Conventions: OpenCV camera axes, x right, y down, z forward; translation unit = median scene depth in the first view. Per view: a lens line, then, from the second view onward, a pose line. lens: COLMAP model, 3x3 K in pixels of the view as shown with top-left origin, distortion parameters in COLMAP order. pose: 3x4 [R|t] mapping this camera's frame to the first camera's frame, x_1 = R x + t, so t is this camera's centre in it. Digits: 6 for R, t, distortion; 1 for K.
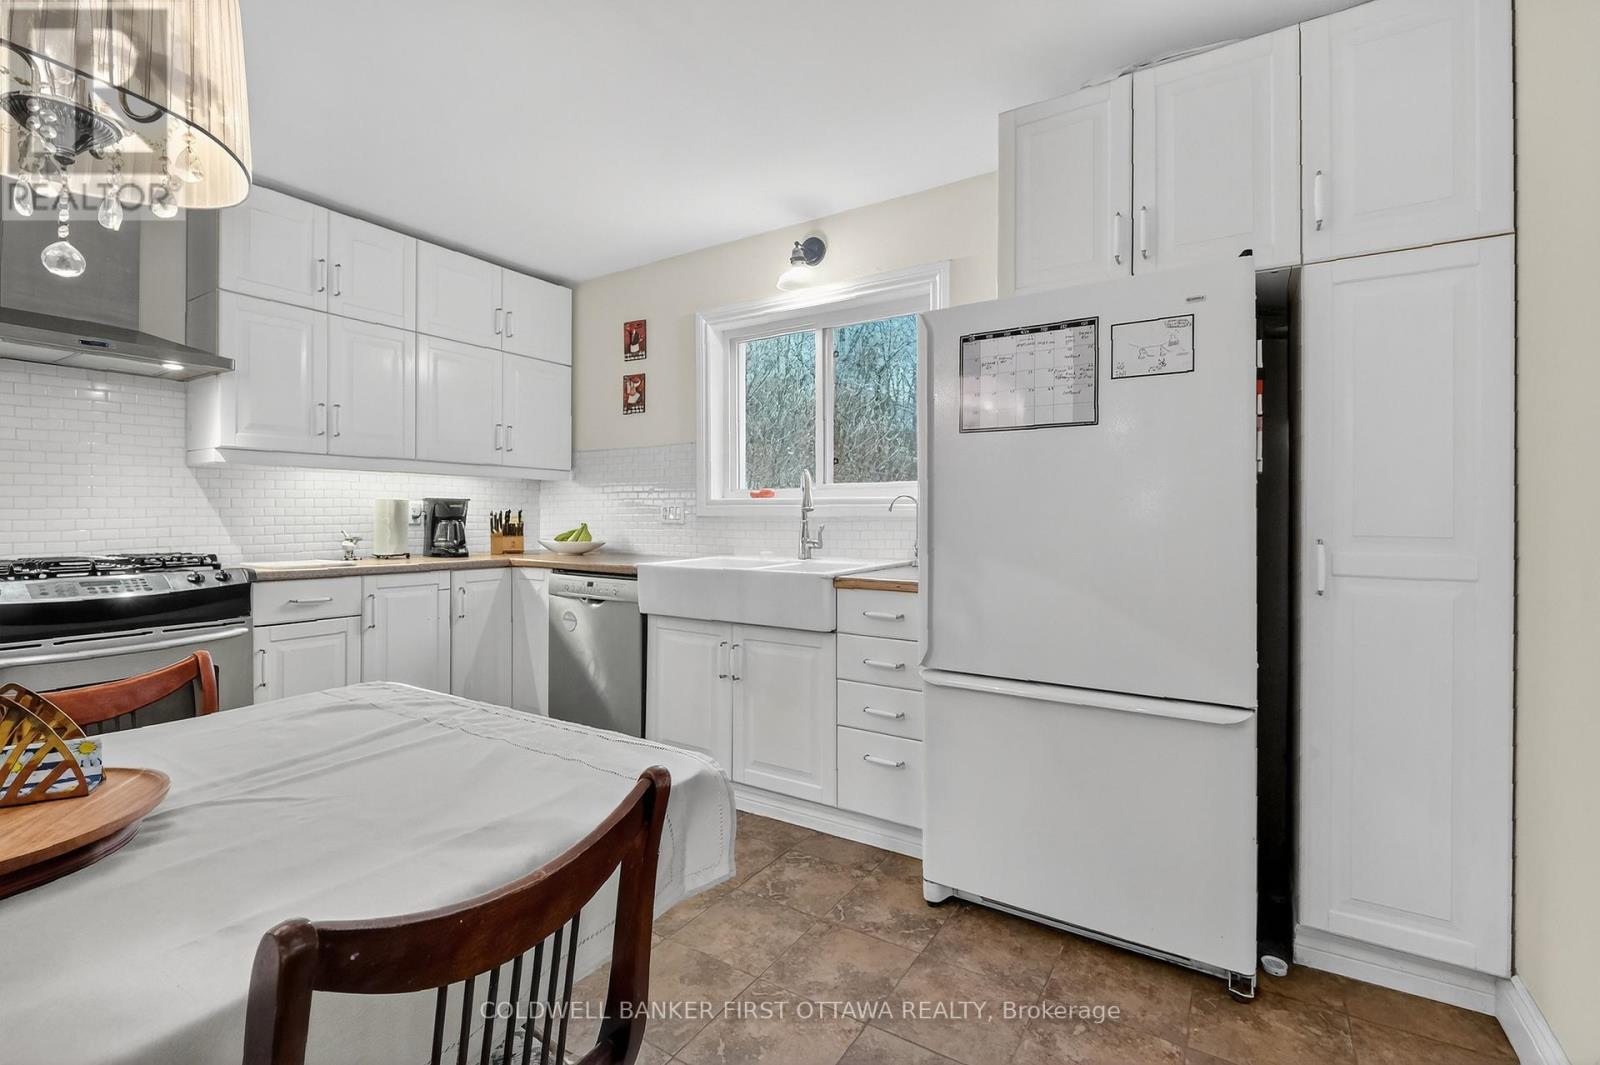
lens RADIAL K [[695.4, 0, 810.1], [0, 695.4, 509.9], [0, 0, 1]] dist [0.002737, -0.000150]
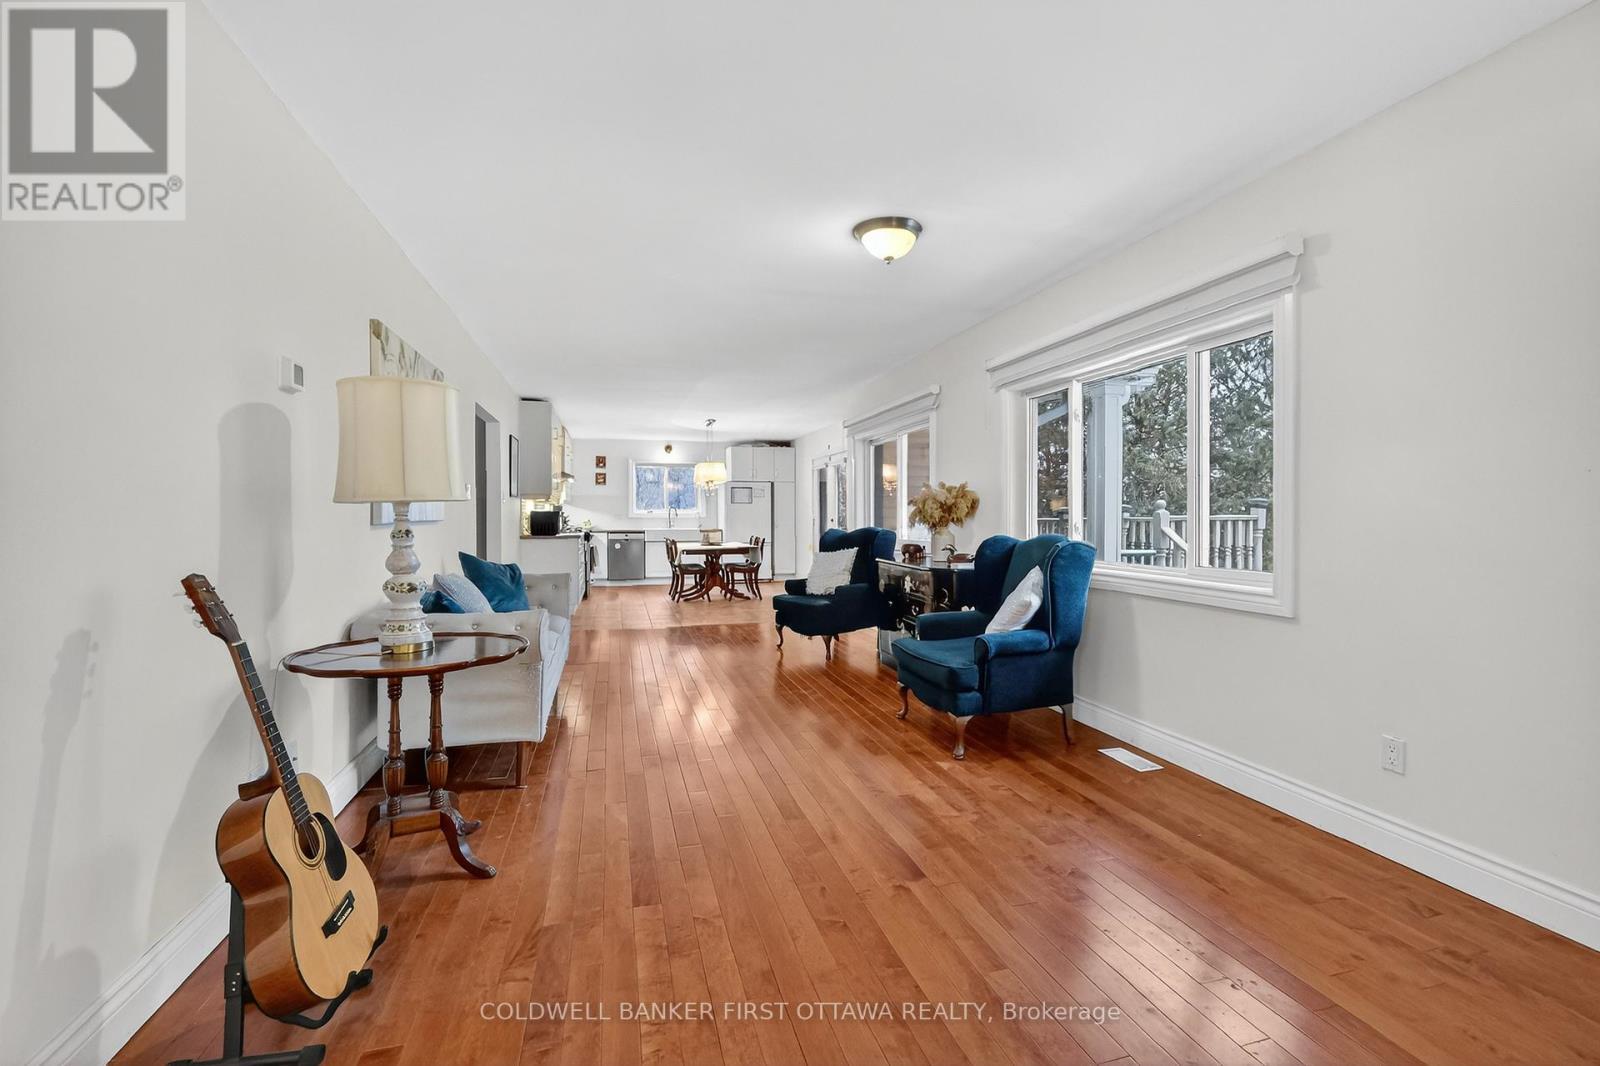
lens RADIAL K [[695.4, 0, 803.3], [0, 695.4, 529.1], [0, 0, 1]] dist [0.002737, -0.000150]
pose [[0.685331, -0.006612, 0.728202, -2.129395], [-0.003392, 0.999919, 0.012272, 0.019236], [-0.728224, -0.010880, 0.685253, -2.029300]]
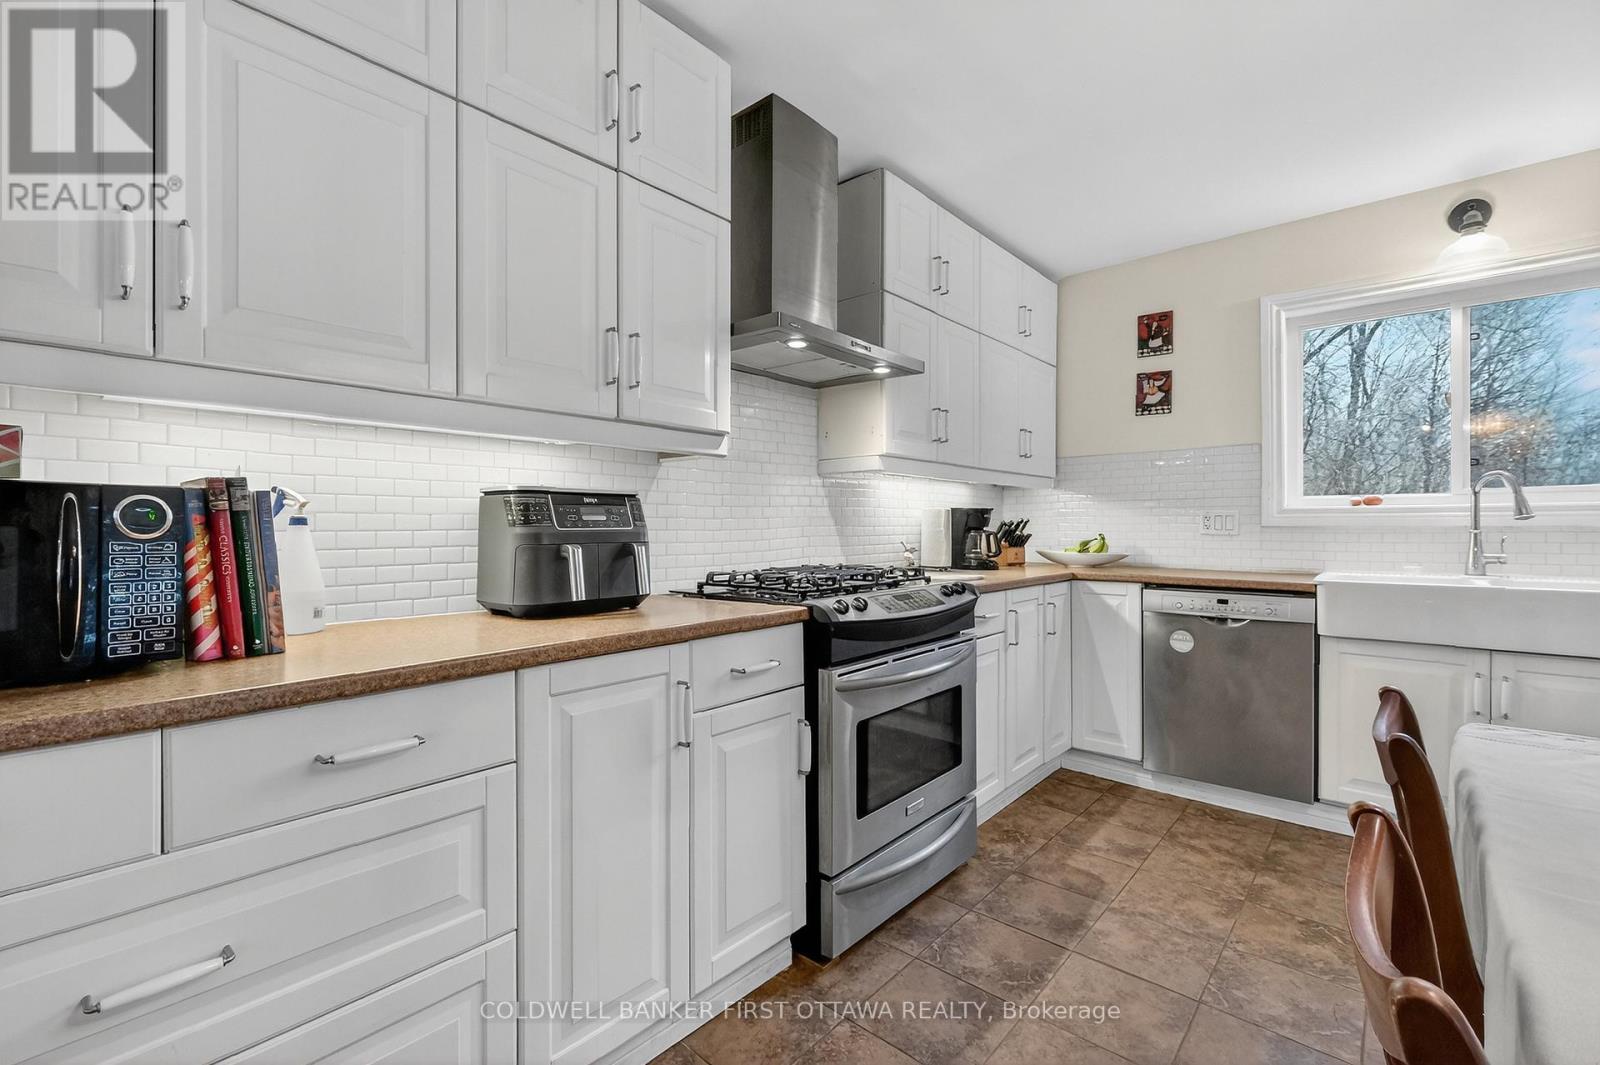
lens RADIAL K [[695.4, 0, 814.2], [0, 695.4, 527.7], [0, 0, 1]] dist [0.002737, -0.000150]
pose [[0.989358, -0.000381, -0.145500, -0.623918], [0.001850, 0.999949, 0.009960, 0.000844], [0.145489, -0.010123, 0.989308, 0.029476]]
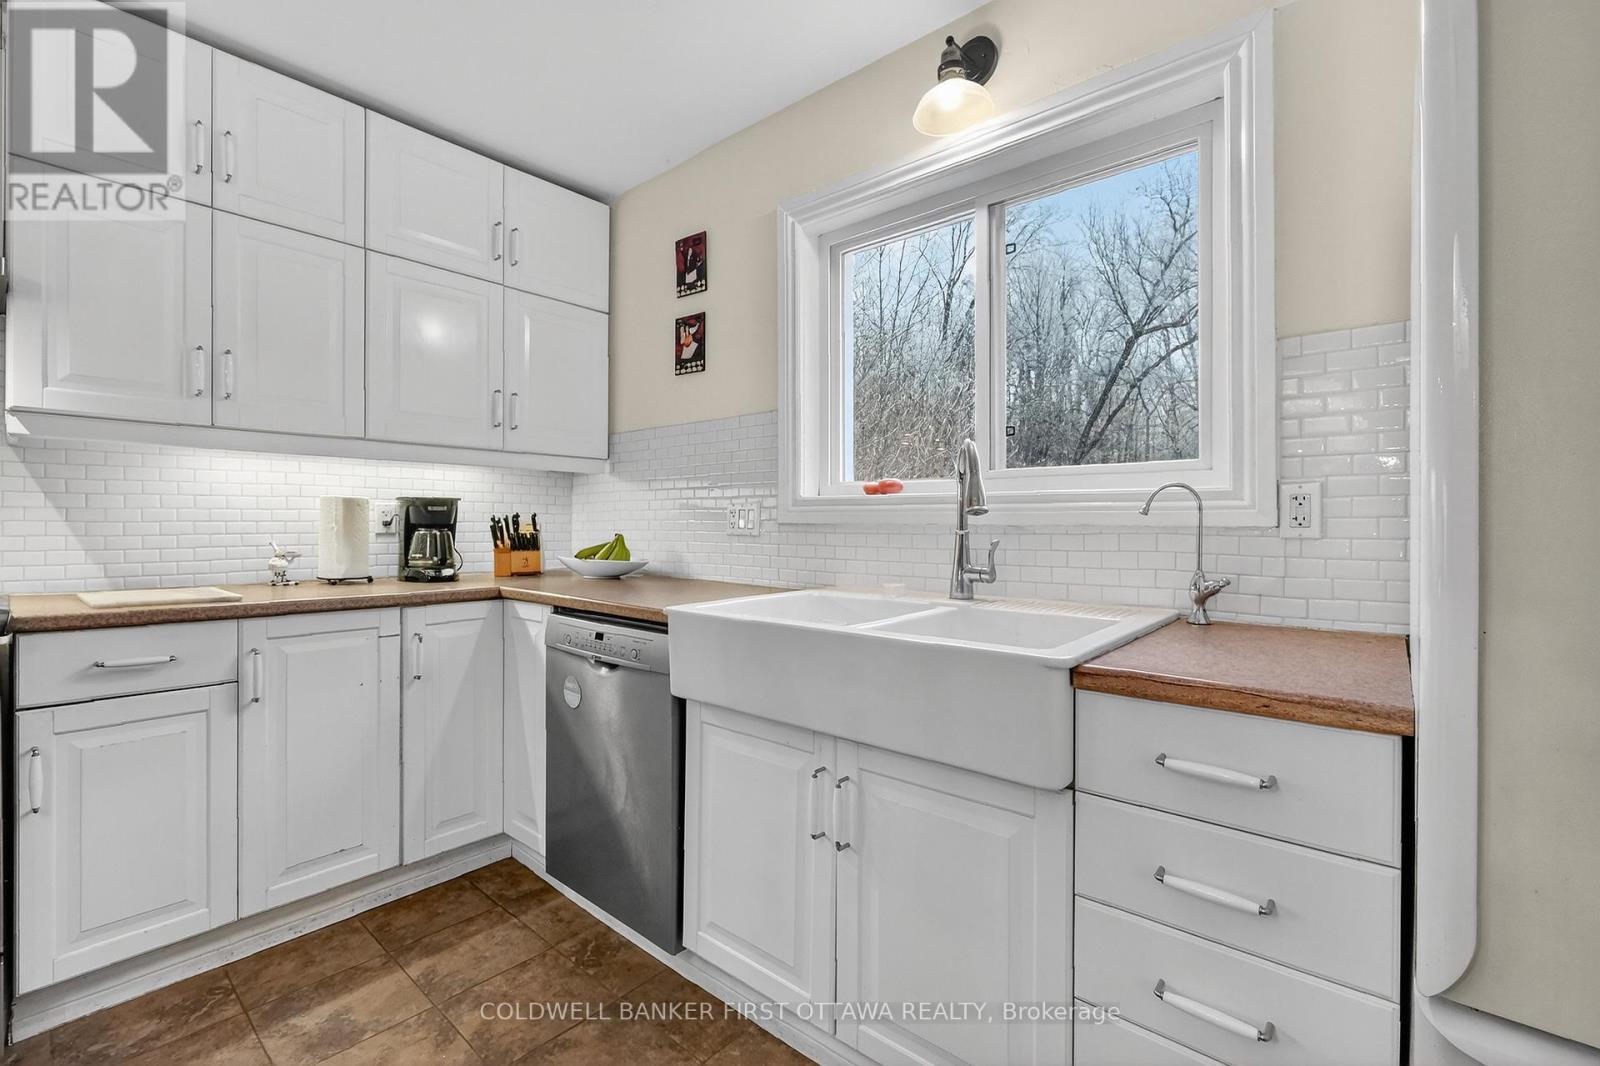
lens RADIAL K [[695.4, 0, 796.1], [0, 695.4, 521.4], [0, 0, 1]] dist [0.002737, -0.000150]
pose [[0.987381, 0.002446, -0.158346, -0.046818], [-0.001748, 0.999988, 0.004547, 0.004038], [0.158355, -0.004213, 0.987373, 0.381067]]
